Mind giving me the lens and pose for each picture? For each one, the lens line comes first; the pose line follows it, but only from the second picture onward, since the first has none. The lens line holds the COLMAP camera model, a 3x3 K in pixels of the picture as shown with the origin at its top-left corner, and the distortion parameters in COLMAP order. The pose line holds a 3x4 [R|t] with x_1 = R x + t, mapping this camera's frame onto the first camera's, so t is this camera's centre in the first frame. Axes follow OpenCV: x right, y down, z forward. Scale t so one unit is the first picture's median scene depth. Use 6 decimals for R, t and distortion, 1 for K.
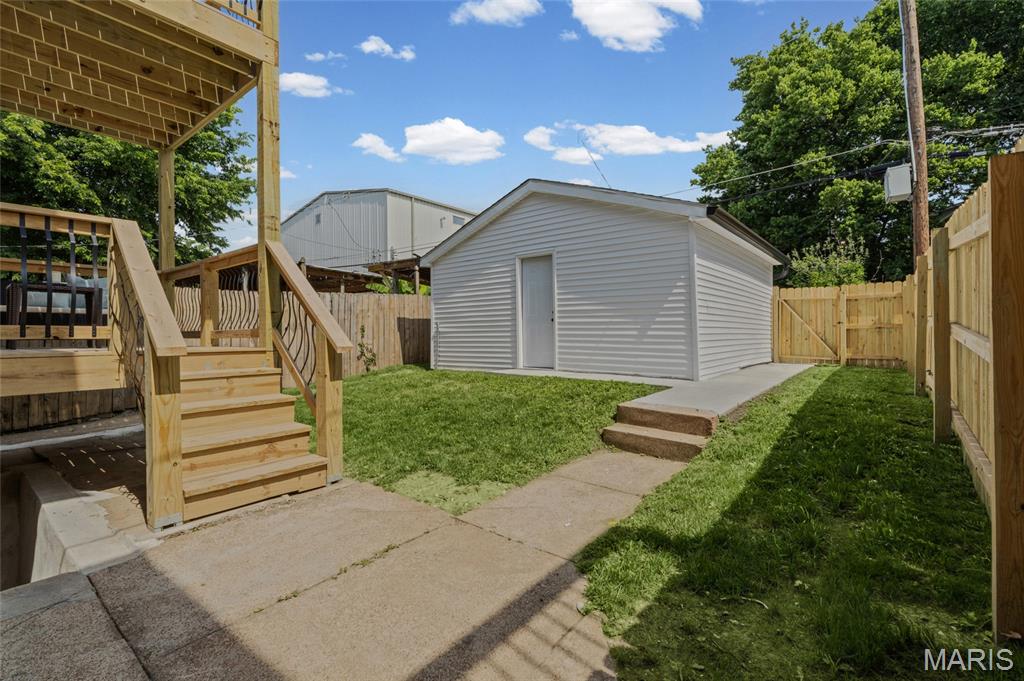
lens RADIAL K [[458.2, 0, 512.7], [0, 458.2, 332.1], [0, 0, 1]] dist [-0.000068, 0.001045]
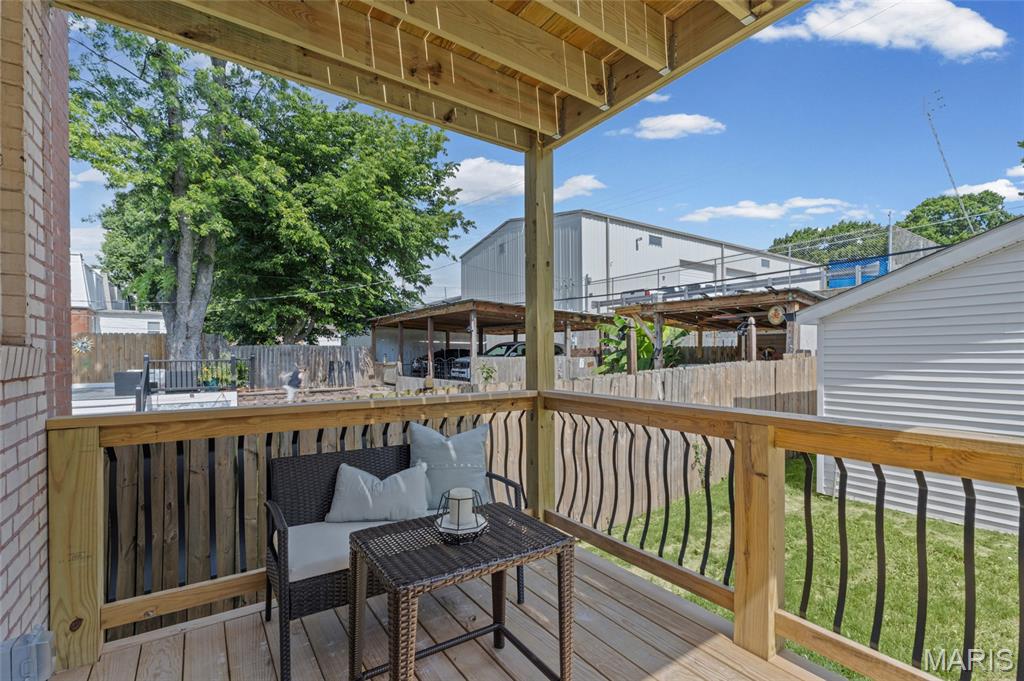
lens RADIAL K [[458.2, 0, 521.1], [0, 458.2, 355.5], [0, 0, 1]] dist [-0.000068, 0.001045]
pose [[0.957529, 0.003893, -0.288310, -0.184664], [-0.001394, 0.999960, 0.008873, -0.052053], [0.288333, -0.008094, 0.957496, 0.149700]]
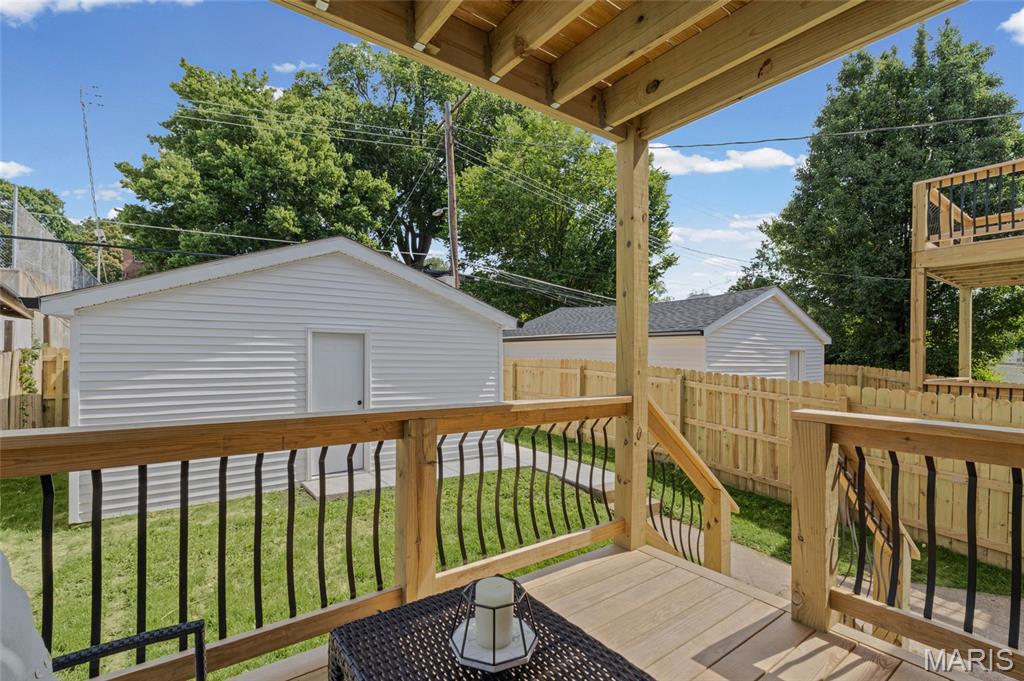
lens RADIAL K [[458.2, 0, 507.4], [0, 458.2, 349.5], [0, 0, 1]] dist [-0.000068, 0.001045]
pose [[0.272513, 0.018590, 0.961972, -0.253162], [-0.013447, 0.999789, -0.015512, -0.051494], [-0.962058, -0.008709, 0.272706, 0.201797]]
